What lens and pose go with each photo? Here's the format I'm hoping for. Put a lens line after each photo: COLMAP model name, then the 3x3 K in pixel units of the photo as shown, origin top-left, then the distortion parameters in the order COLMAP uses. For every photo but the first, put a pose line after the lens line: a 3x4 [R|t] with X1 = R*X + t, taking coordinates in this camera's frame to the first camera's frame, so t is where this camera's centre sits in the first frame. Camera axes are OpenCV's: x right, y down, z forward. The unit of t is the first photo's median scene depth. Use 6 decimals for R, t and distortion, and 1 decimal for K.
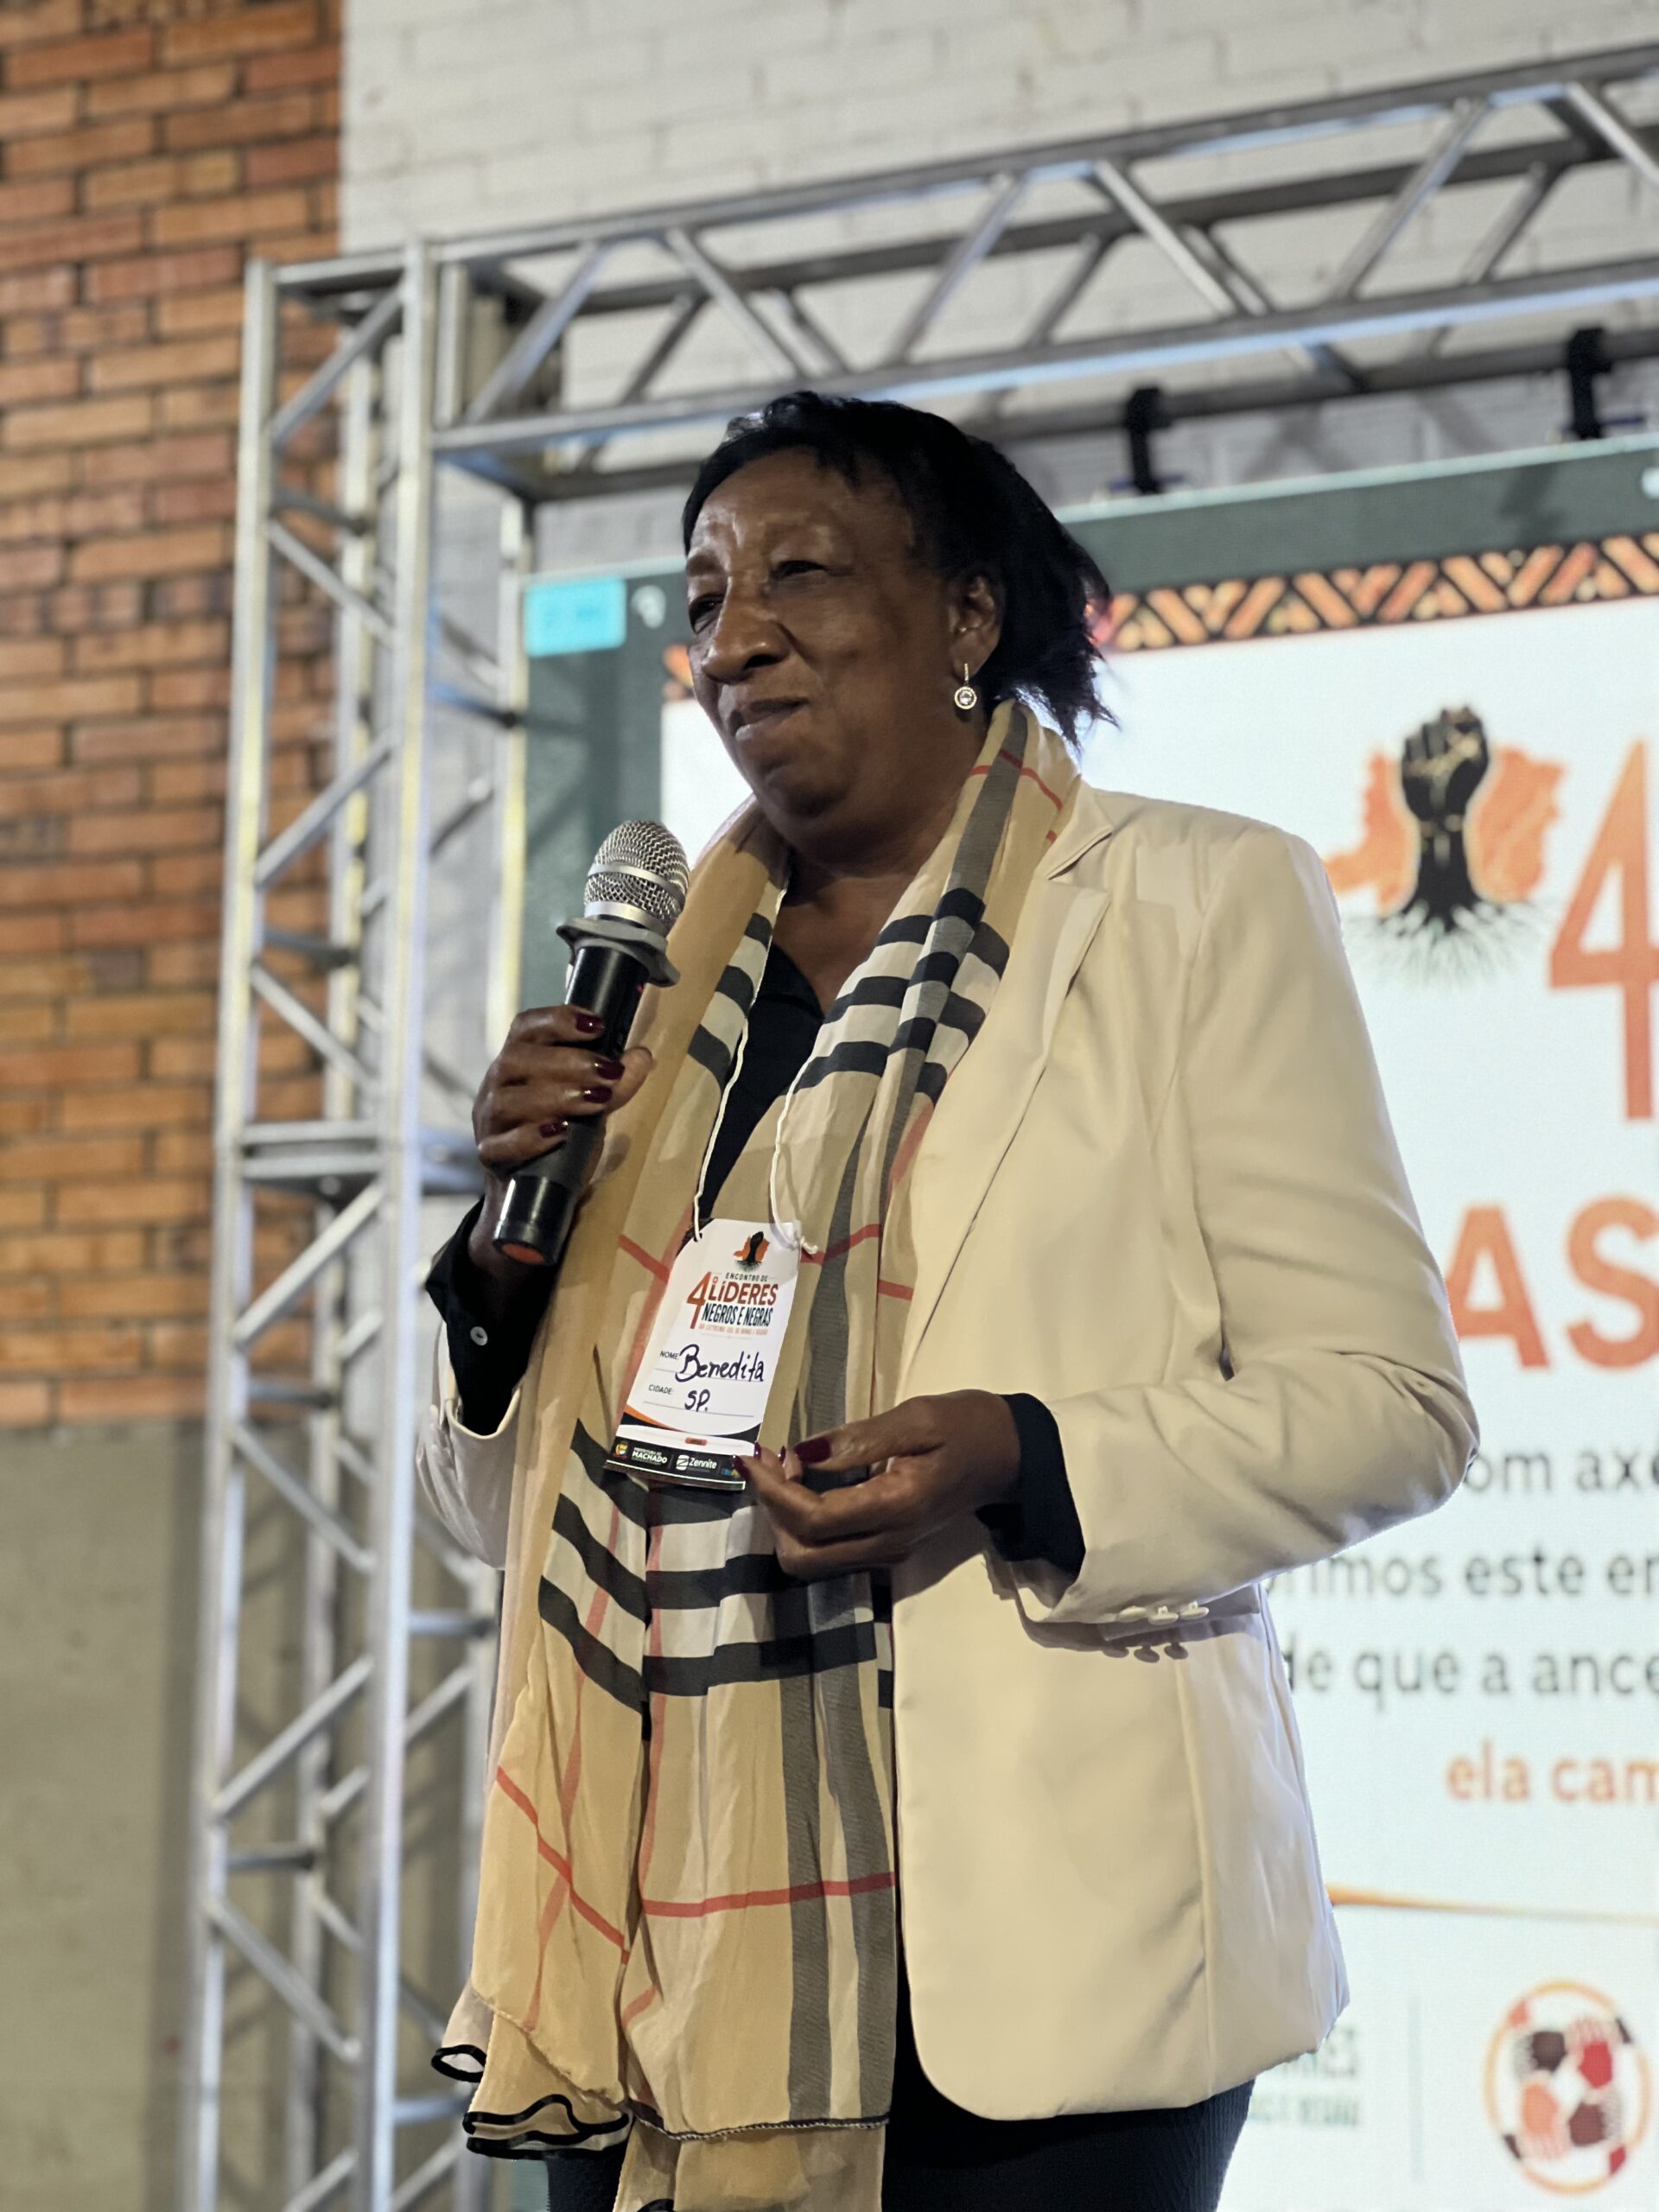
lens RADIAL K [[4823.7, 0, 937.9], [0, 4823.7, 1086.5], [0, 0, 1]] dist [0.185984, 0.000000]
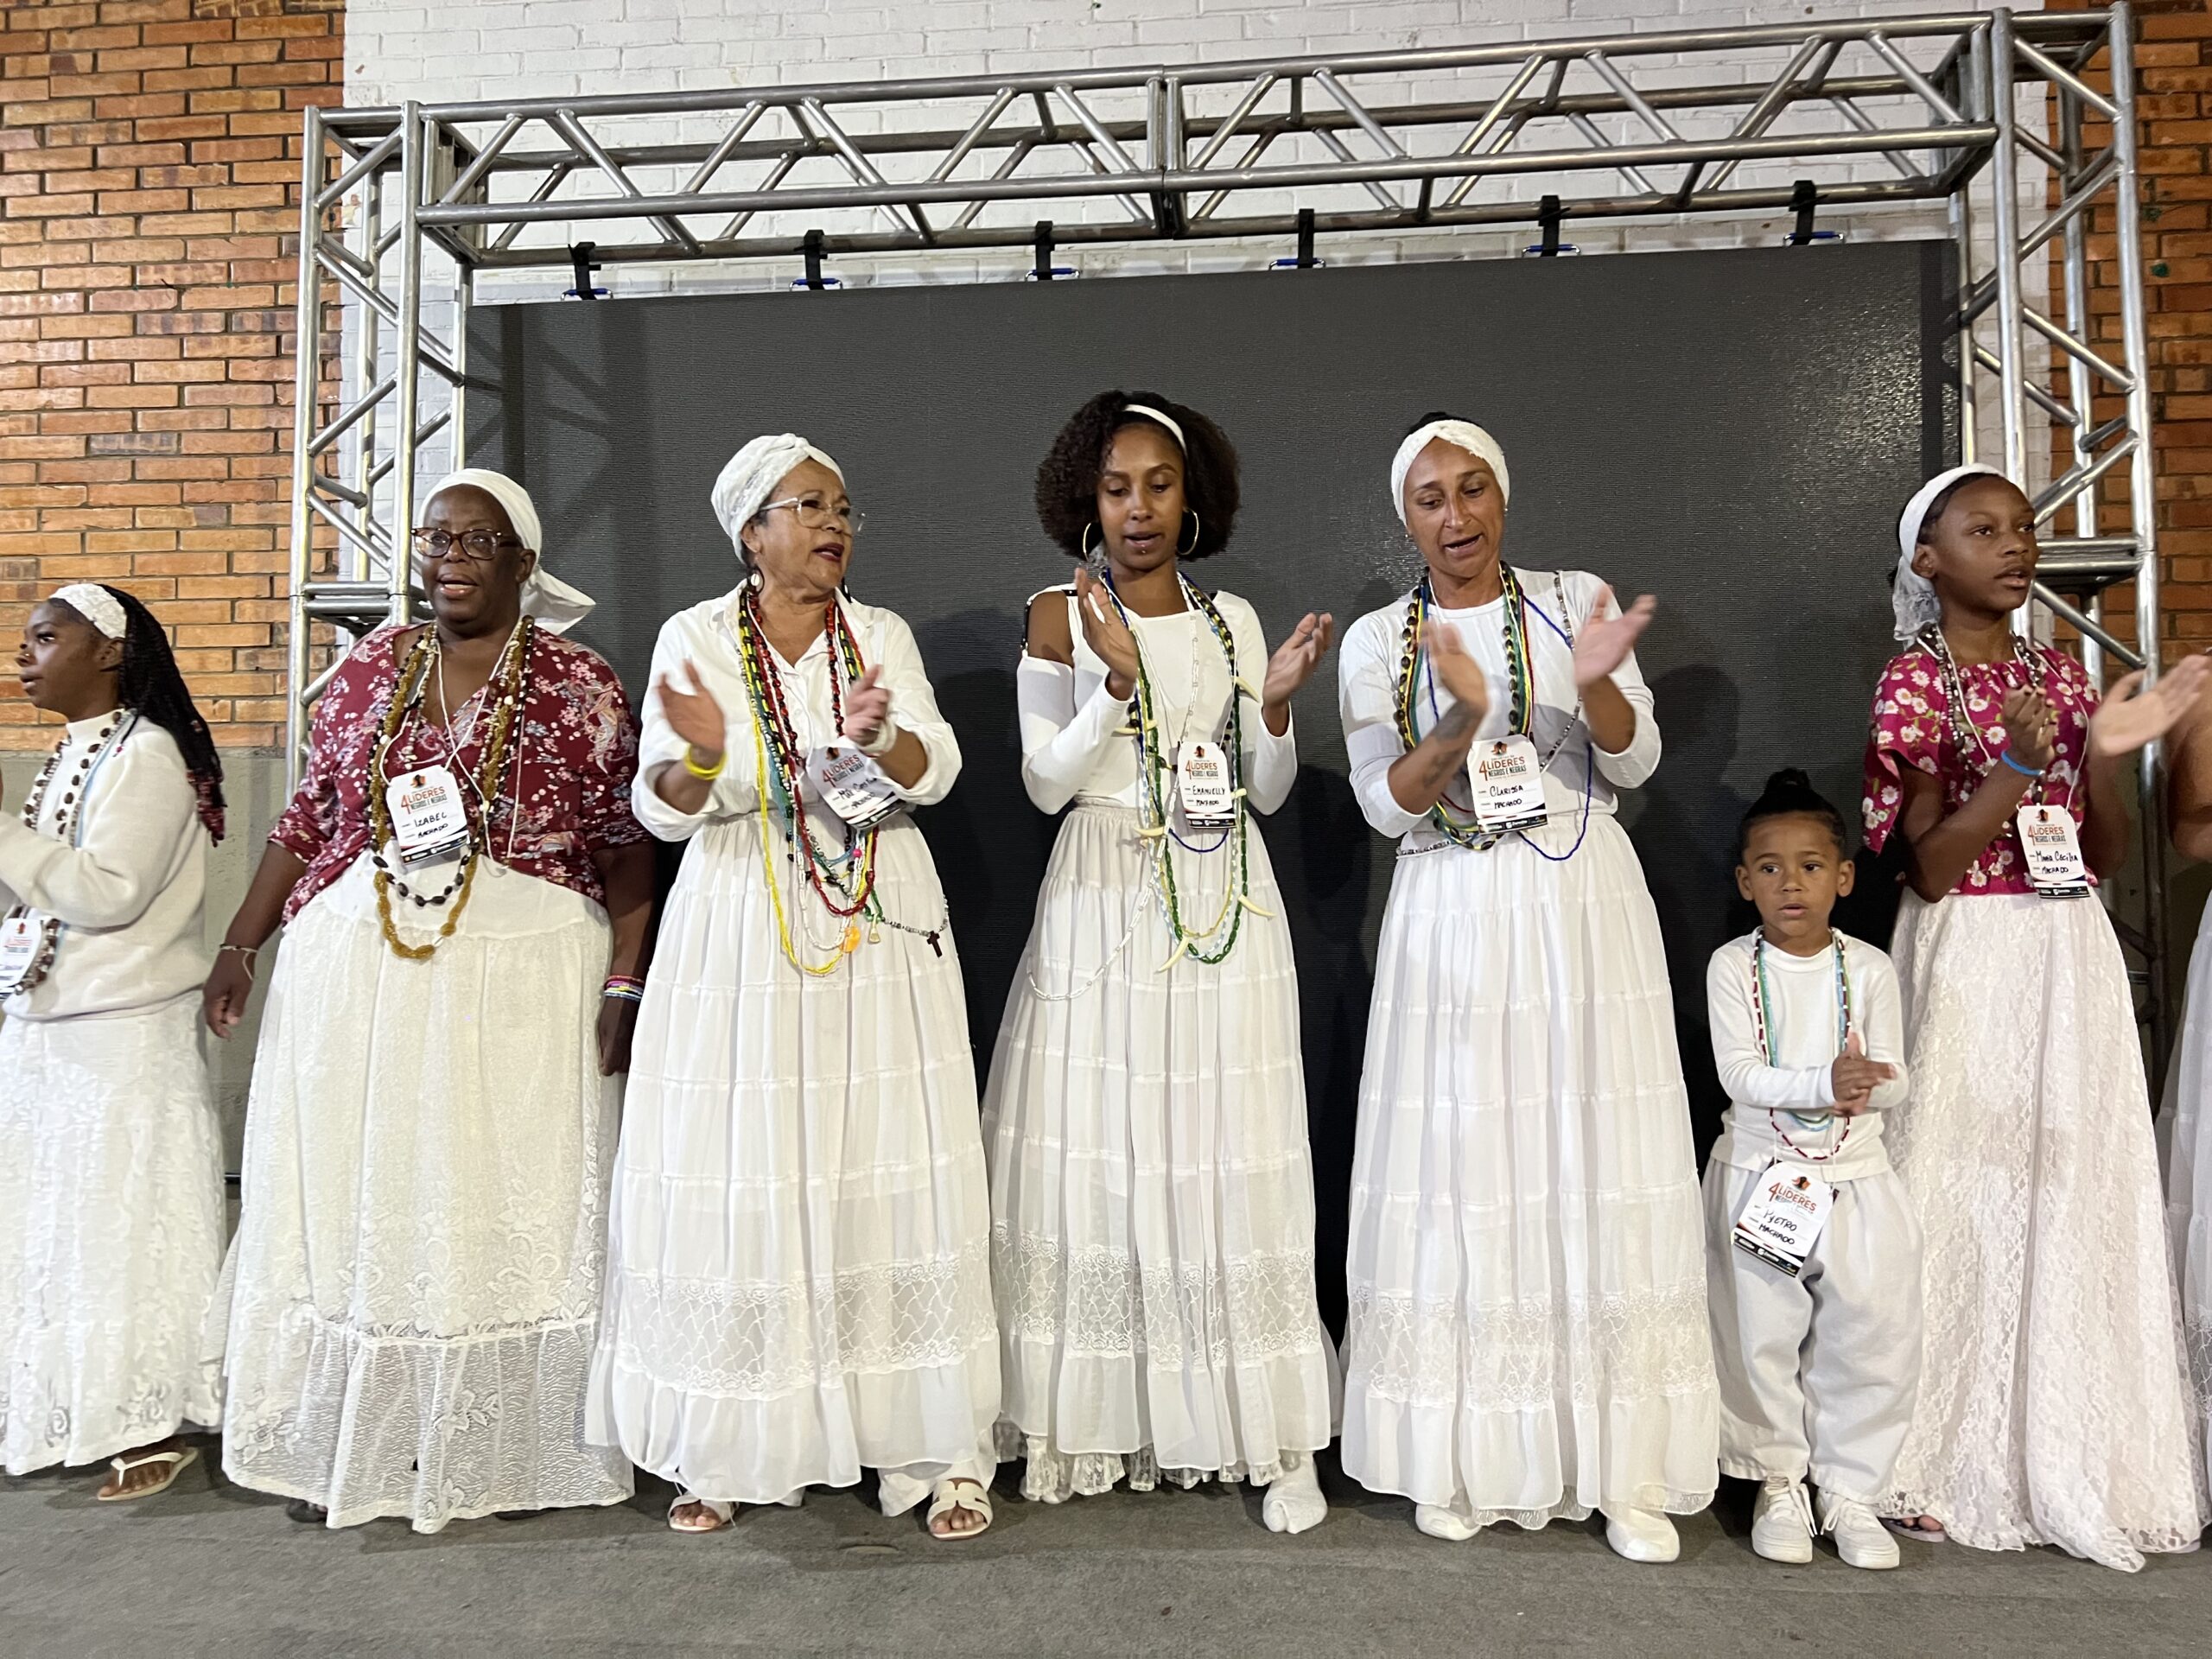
lens RADIAL K [[1661.0, 0, 1129.1], [0, 1661.0, 852.2], [0, 0, 1]] dist [0.039586, -0.047665]
pose [[0.935335, 0.004940, 0.353730, -0.072175], [-0.040830, 0.994728, 0.094070, 0.035936], [-0.351400, -0.102430, 0.930605, 0.274360]]
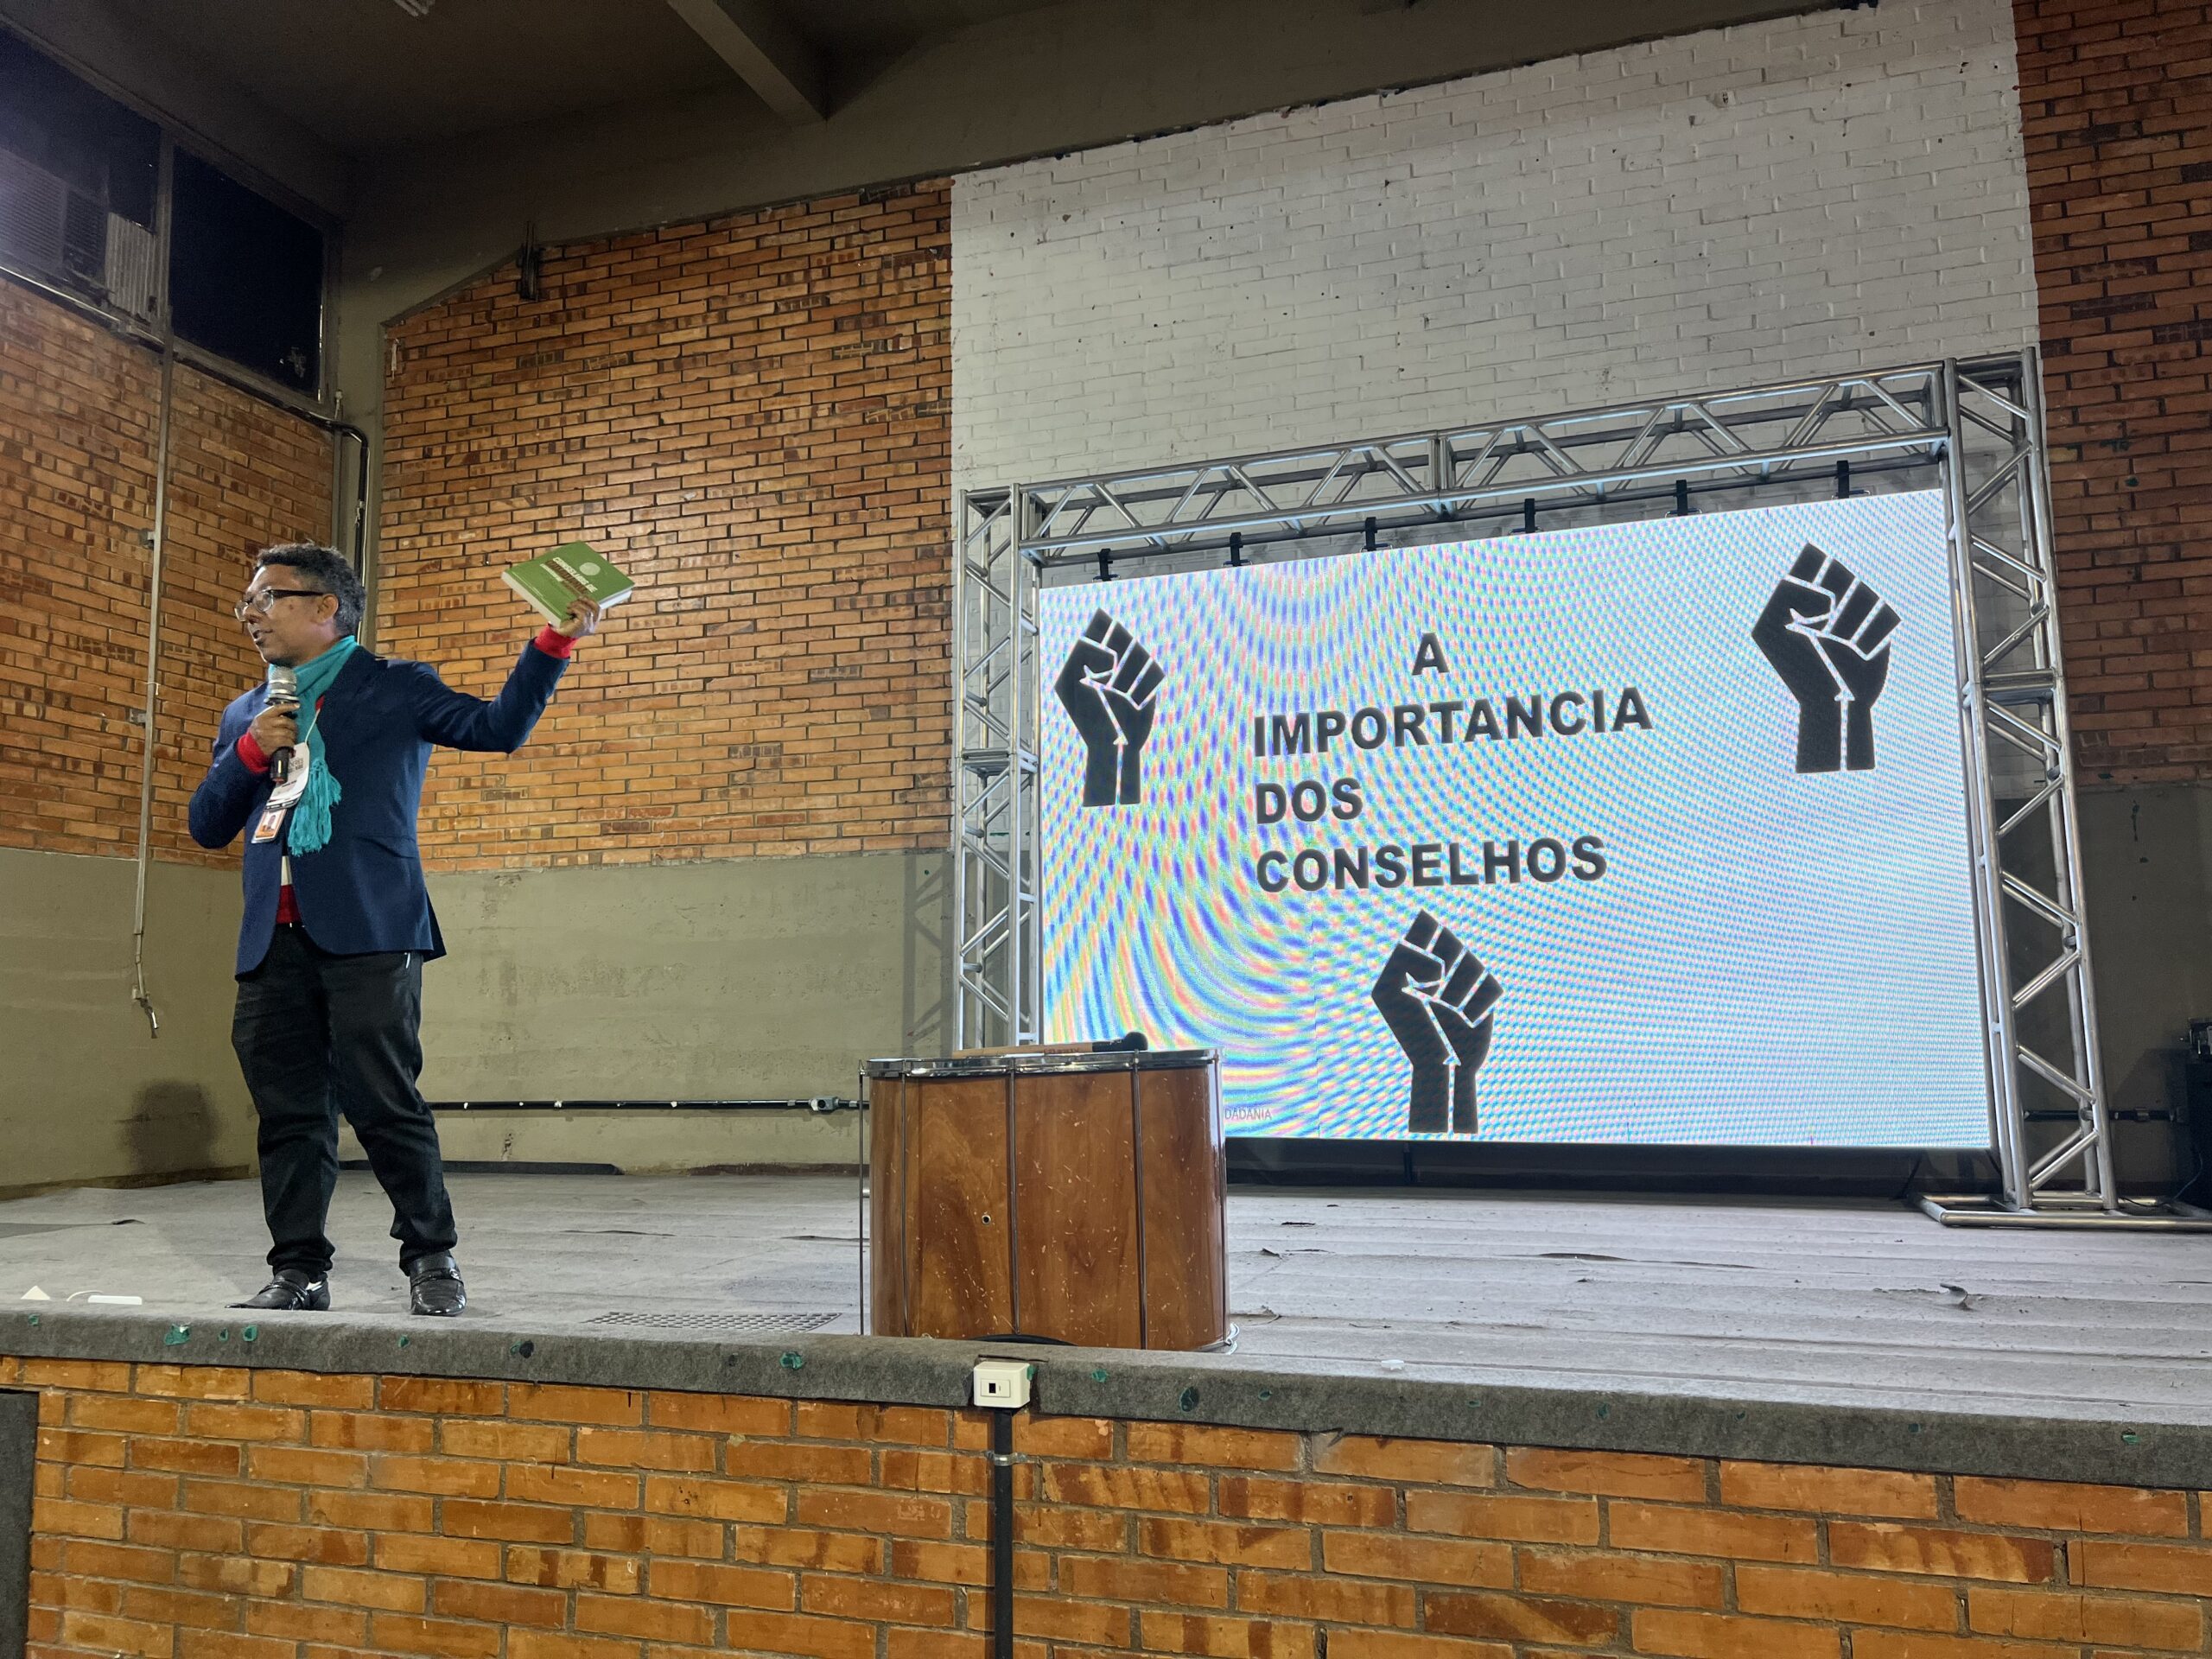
lens RADIAL K [[1661.0, 0, 1110.5], [0, 1661.0, 849.3], [0, 0, 1]] dist [0.039586, -0.047665]
pose [[0.991041, 0.001246, 0.133551, -0.186872], [-0.003590, 0.999844, 0.017310, 0.053979], [-0.133508, -0.017634, 0.990891, -0.139652]]
